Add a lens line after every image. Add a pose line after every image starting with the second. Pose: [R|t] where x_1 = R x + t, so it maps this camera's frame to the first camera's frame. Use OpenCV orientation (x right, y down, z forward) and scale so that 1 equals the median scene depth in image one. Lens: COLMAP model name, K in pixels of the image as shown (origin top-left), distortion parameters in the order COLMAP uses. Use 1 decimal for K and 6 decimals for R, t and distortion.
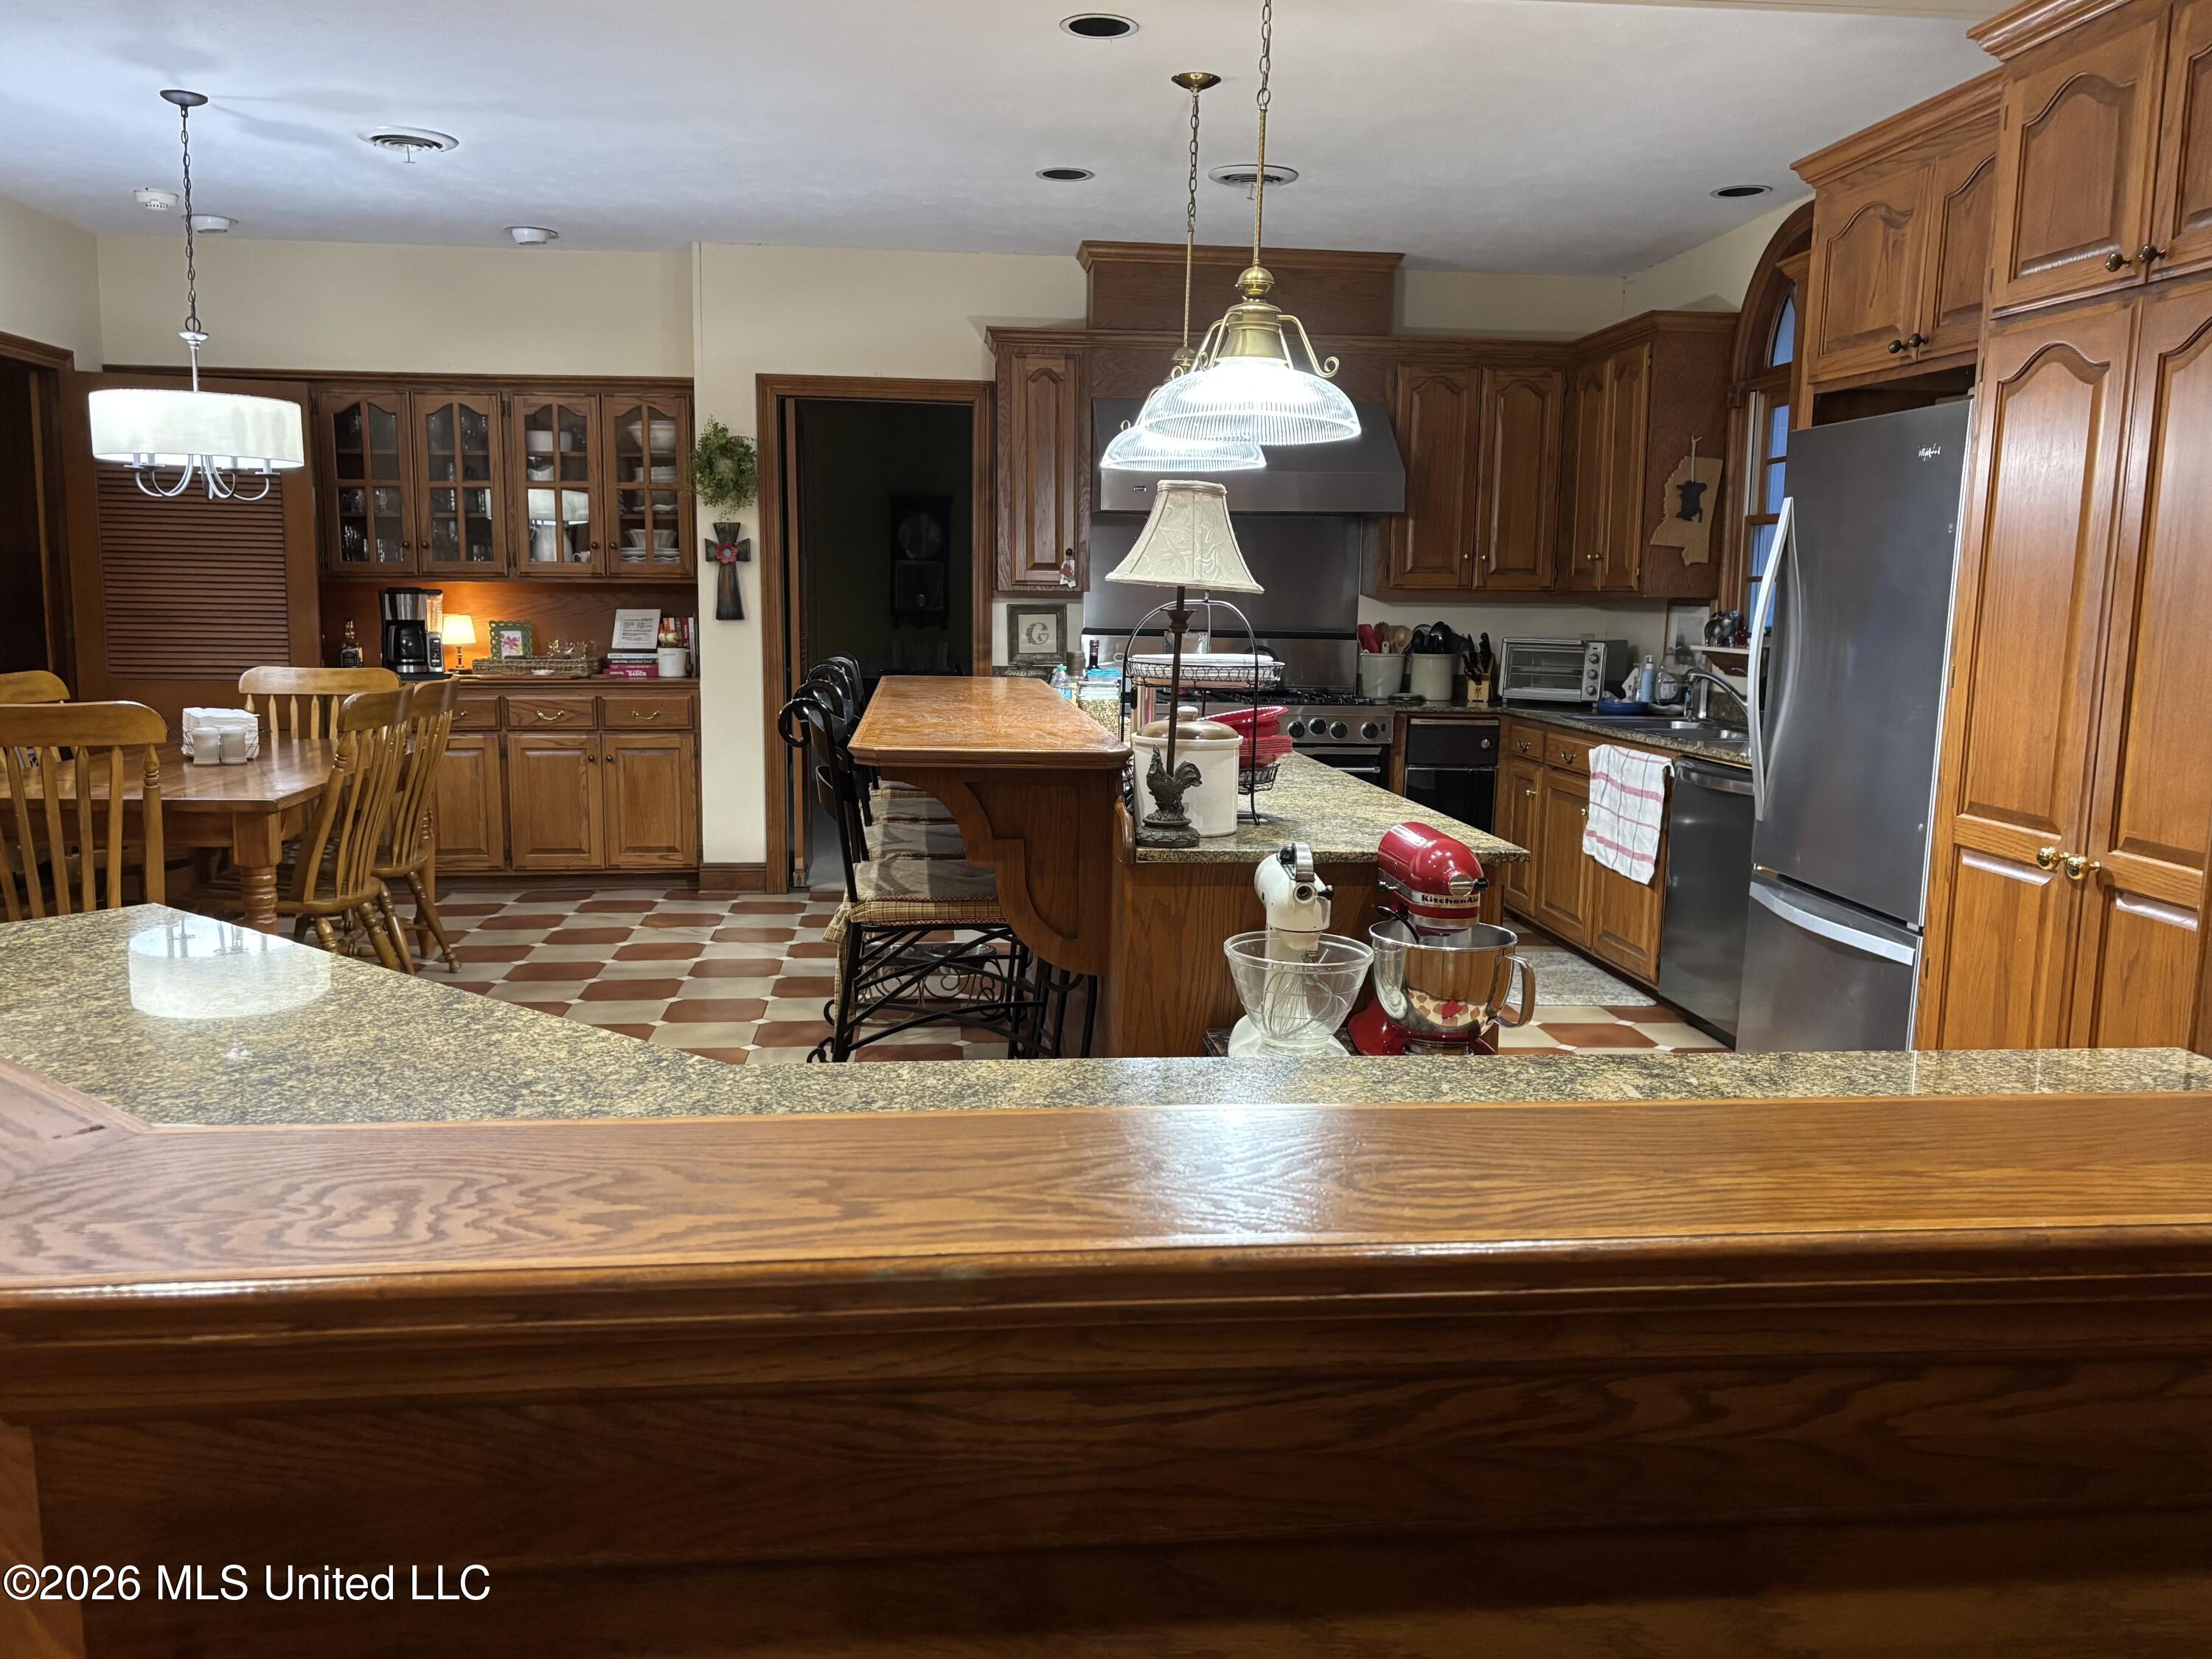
lens RADIAL K [[1789.8, 0, 1106.0], [0, 1789.8, 829.5], [0, 0, 1]] dist [0.028053, -0.004983]
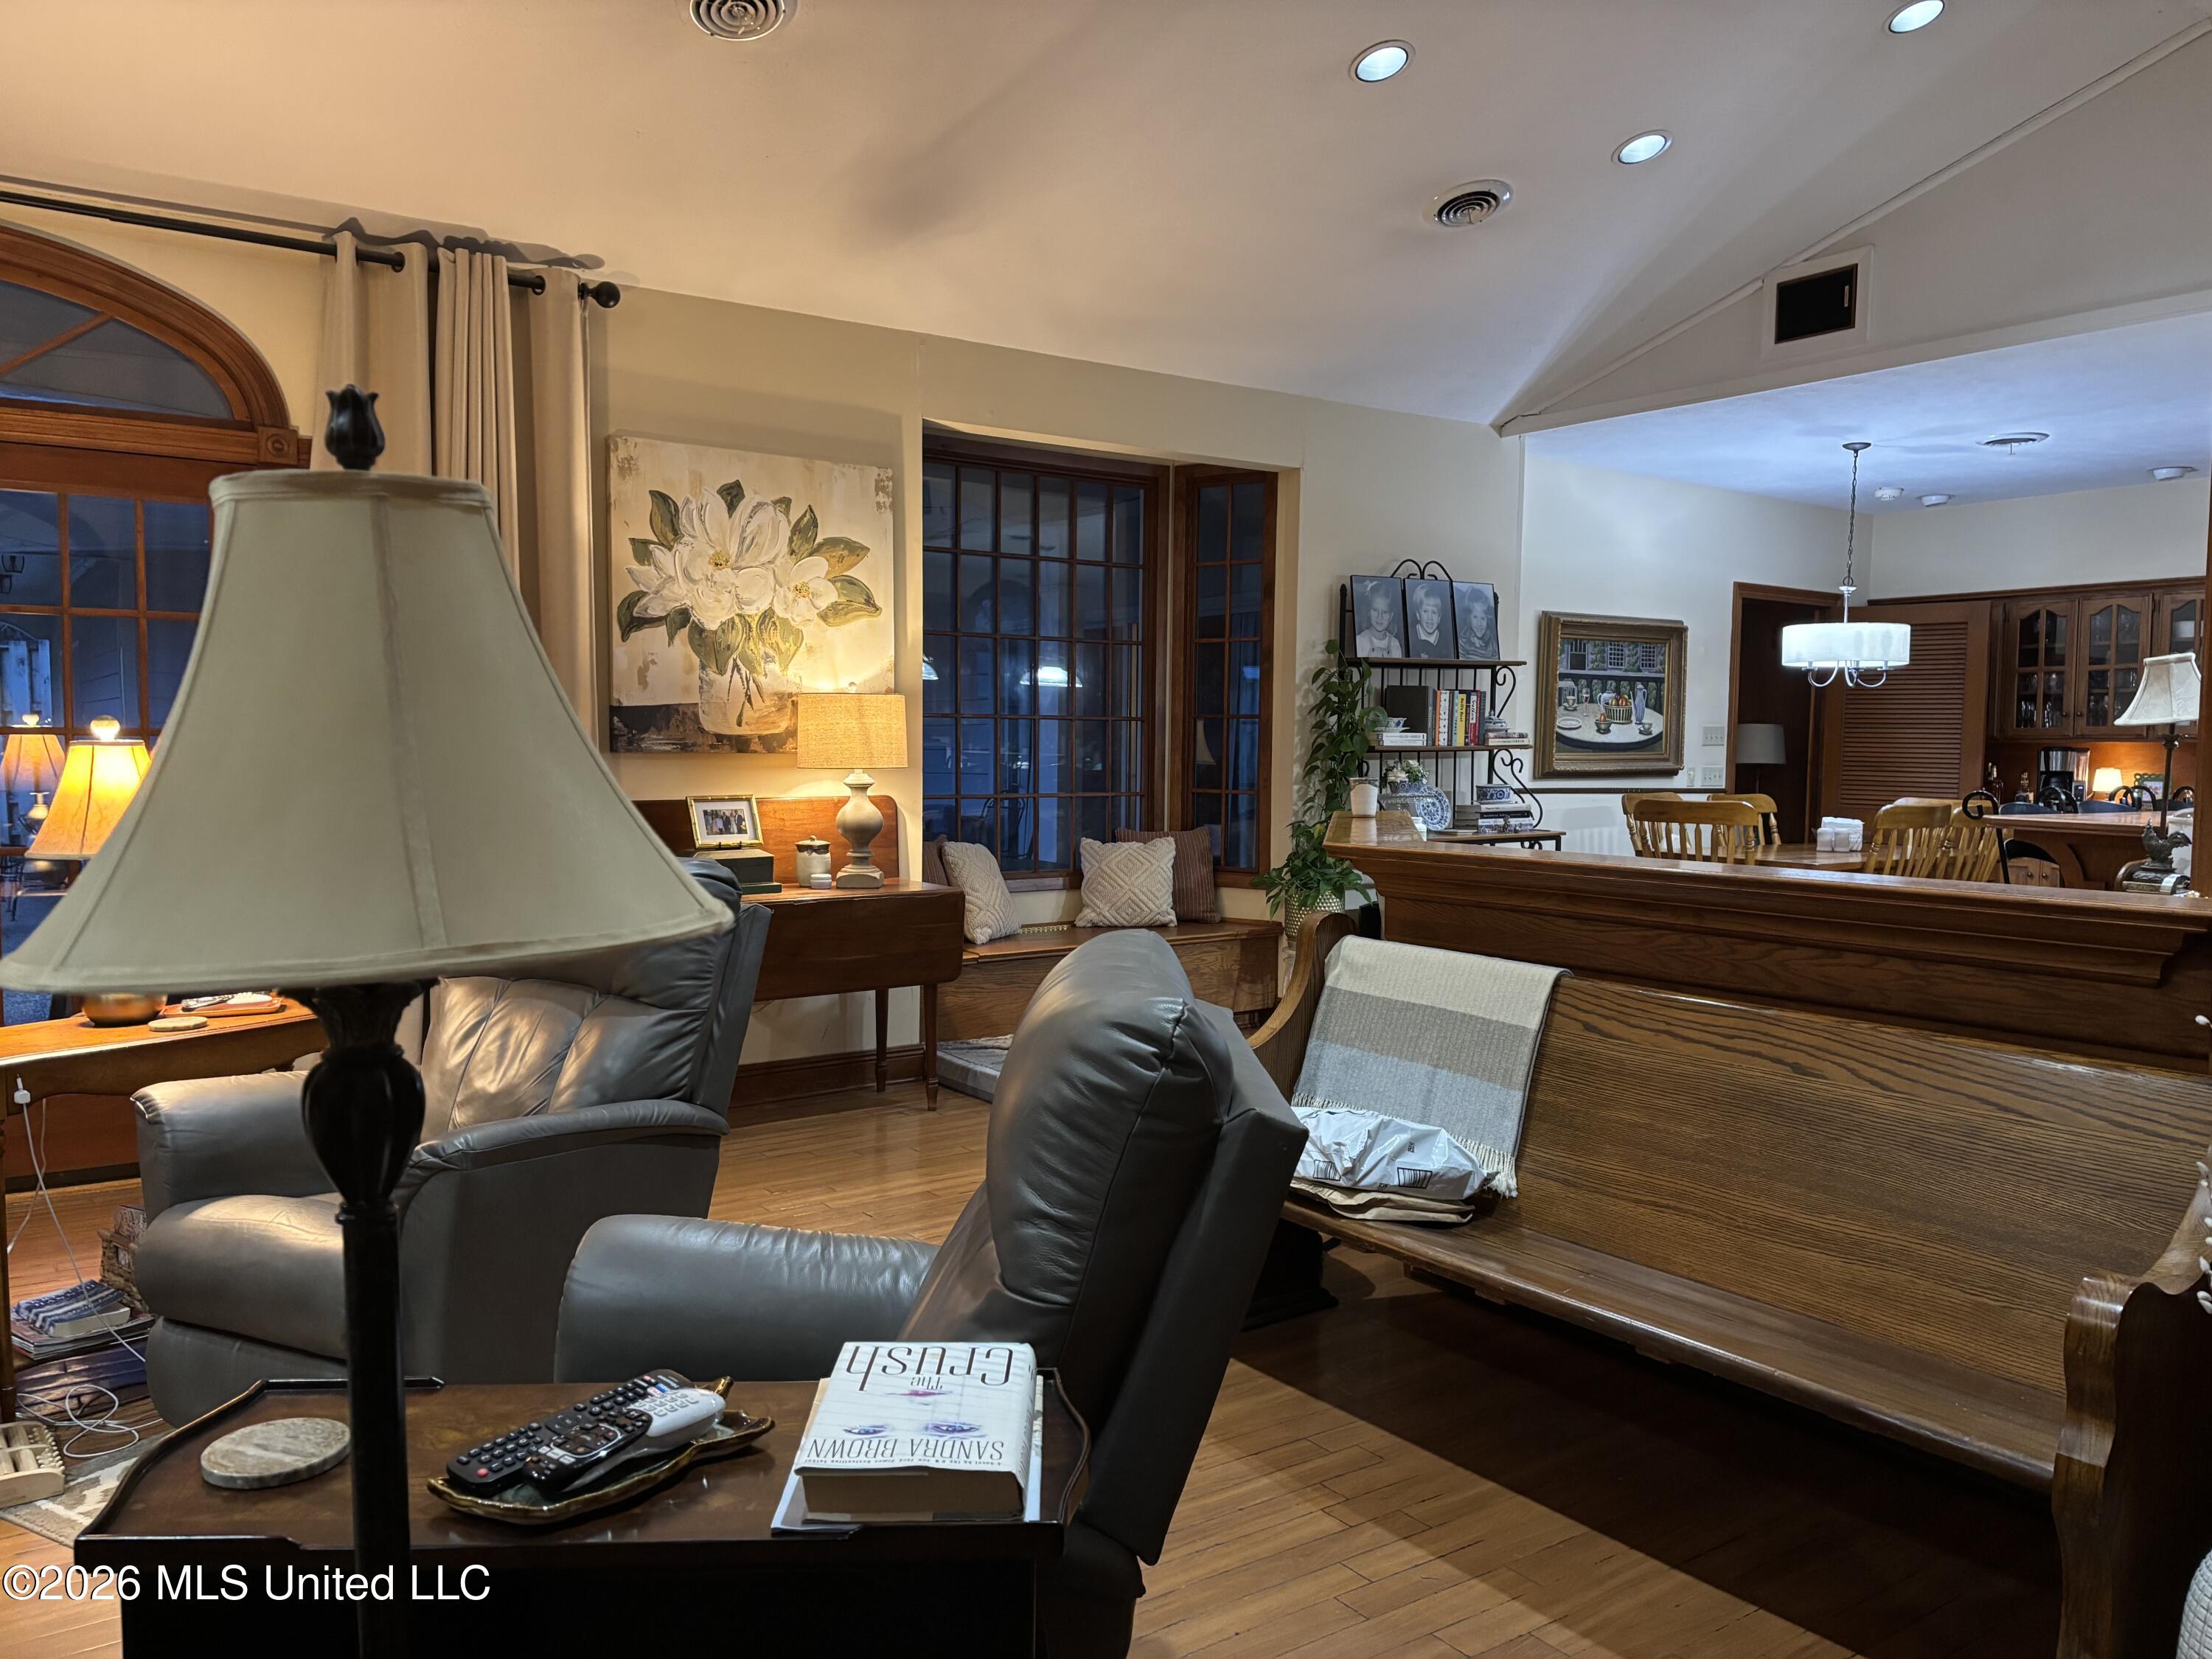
lens RADIAL K [[1789.8, 0, 1106.0], [0, 1789.8, 829.5], [0, 0, 1]] dist [0.028053, -0.004983]
pose [[0.507376, 0.033844, -0.861060, 0.400347], [-0.121504, 0.992055, -0.032603, 0.054101], [0.853116, 0.121164, 0.507457, -0.260587]]
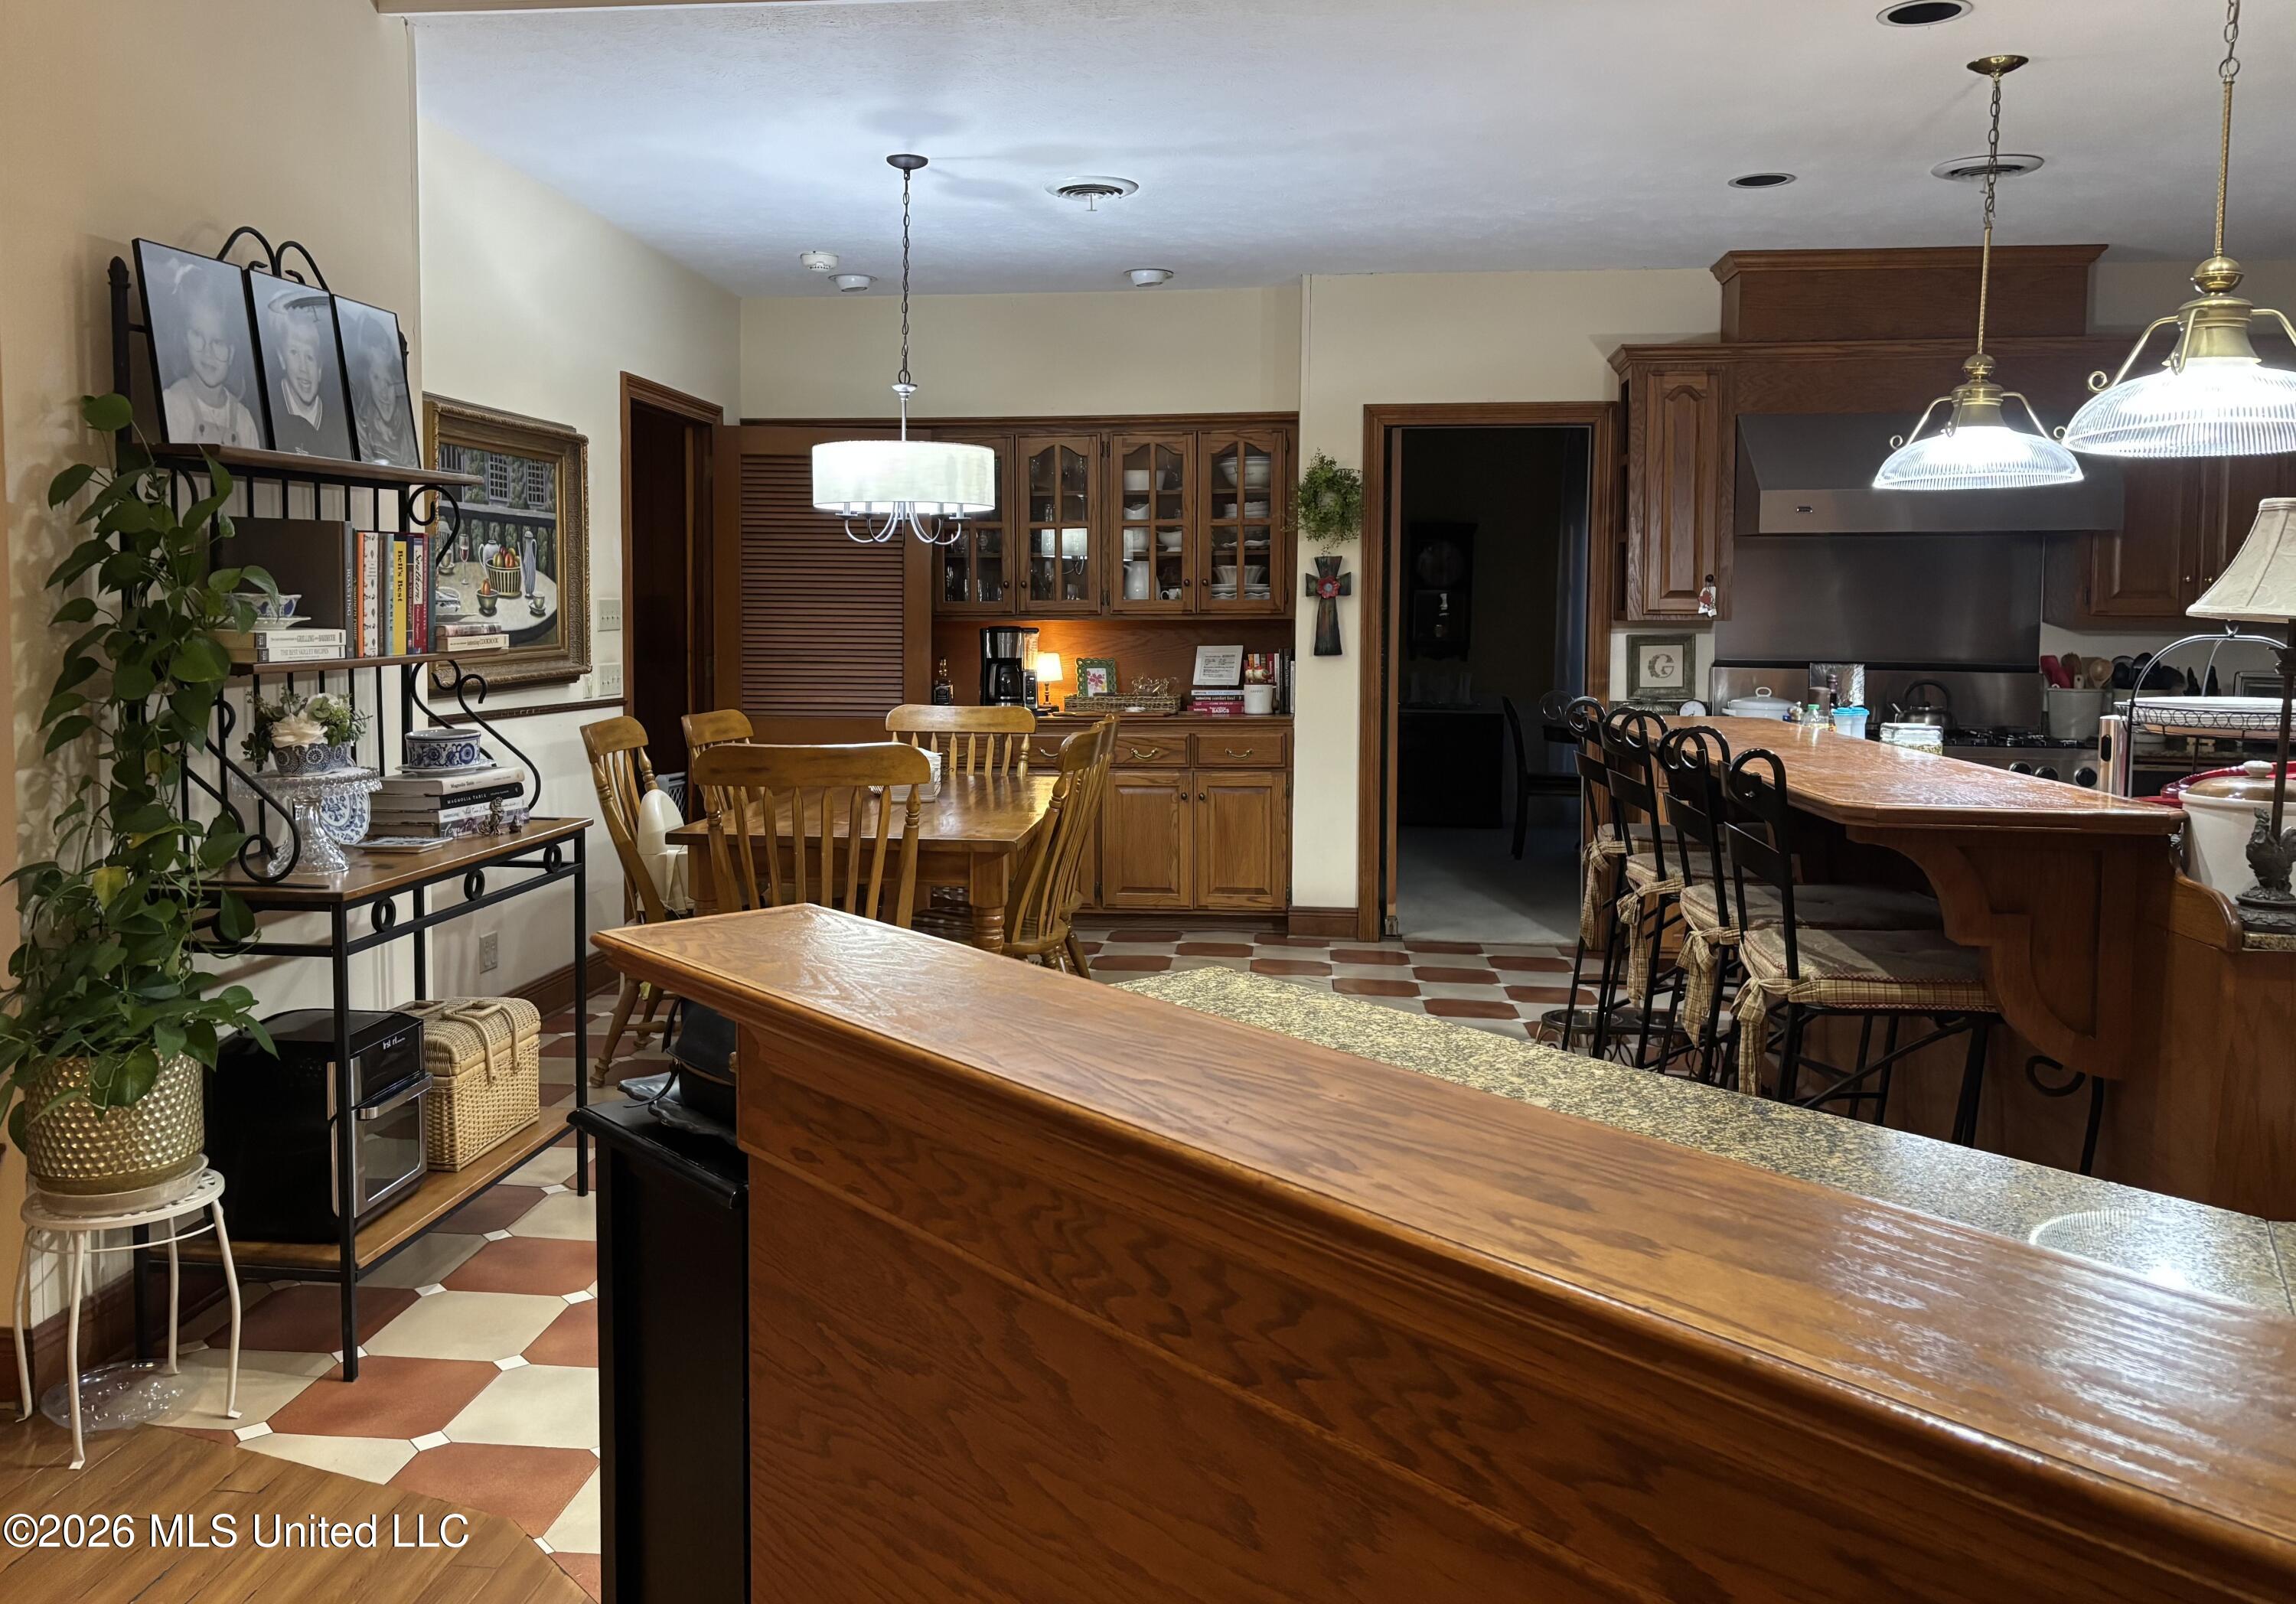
lens RADIAL K [[1805.9, 0, 1061.3], [0, 1805.9, 726.7], [0, 0, 1]] dist [0.112530, -0.159921]
pose [[0.976049, 0.004276, -0.217509, -0.138007], [-0.020405, 0.997198, -0.071964, -0.005081], [0.216592, 0.074679, 0.973402, 0.016624]]
